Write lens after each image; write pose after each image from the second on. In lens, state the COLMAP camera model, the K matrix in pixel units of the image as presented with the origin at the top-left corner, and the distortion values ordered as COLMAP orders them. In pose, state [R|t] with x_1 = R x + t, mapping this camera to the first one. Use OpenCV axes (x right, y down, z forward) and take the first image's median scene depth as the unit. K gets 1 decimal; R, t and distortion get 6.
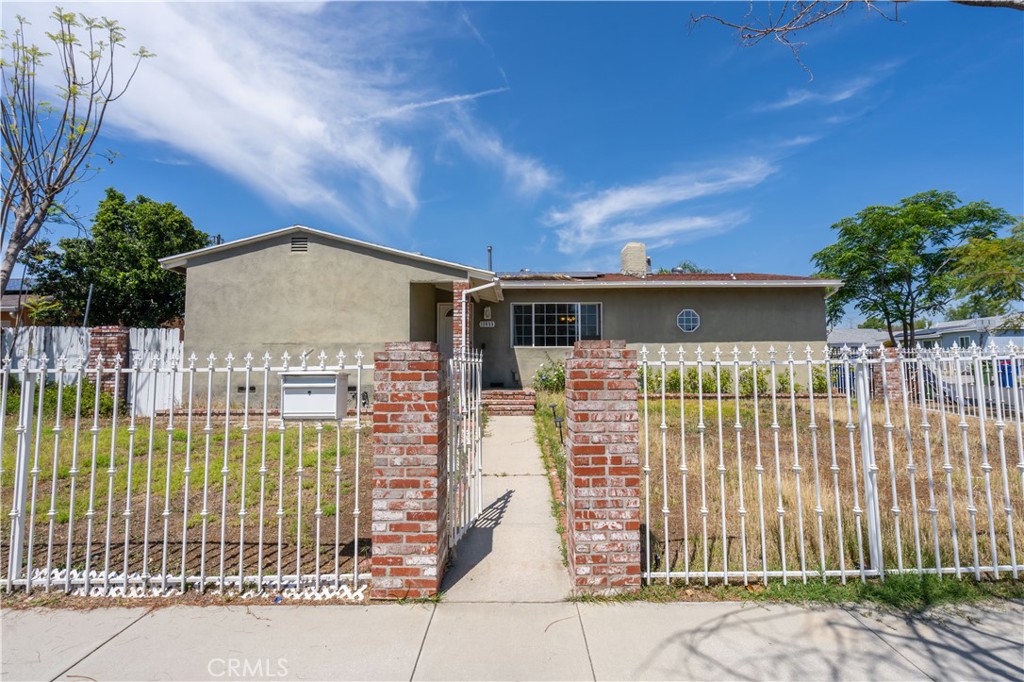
lens RADIAL K [[470.8, 0, 500.7], [0, 470.8, 326.4], [0, 0, 1]] dist [-0.014792, -0.000162]
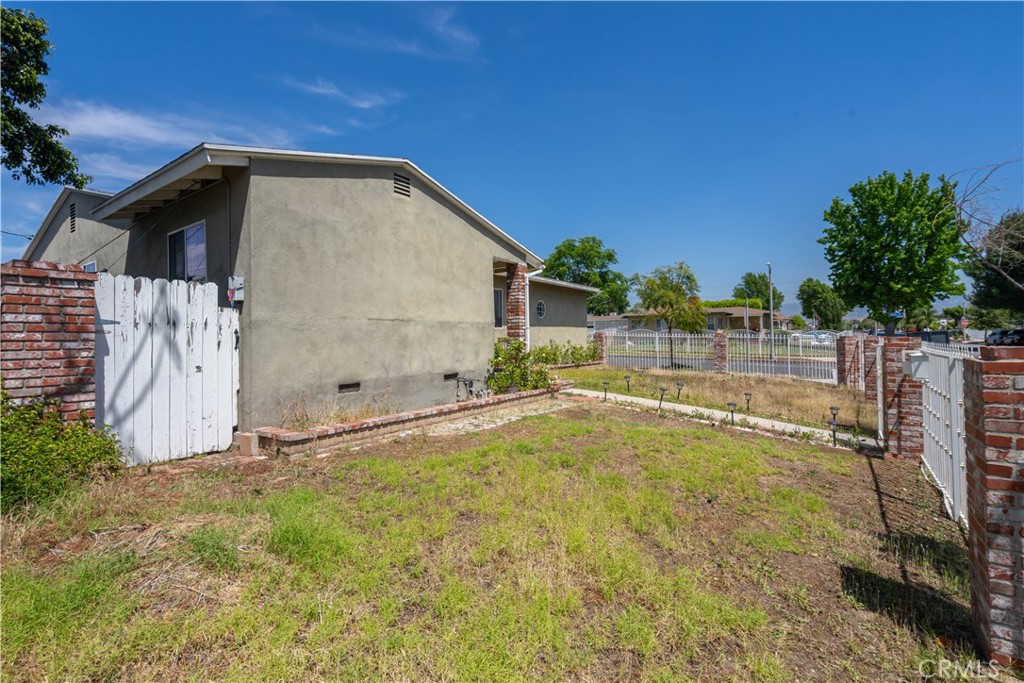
lens RADIAL K [[470.8, 0, 500.7], [0, 470.8, 326.9], [0, 0, 1]] dist [-0.014792, -0.000162]
pose [[0.577707, 0.020469, 0.815988, -0.946762], [-0.074182, 0.996865, 0.027513, 0.015092], [-0.812867, -0.076426, 0.577414, 0.439559]]
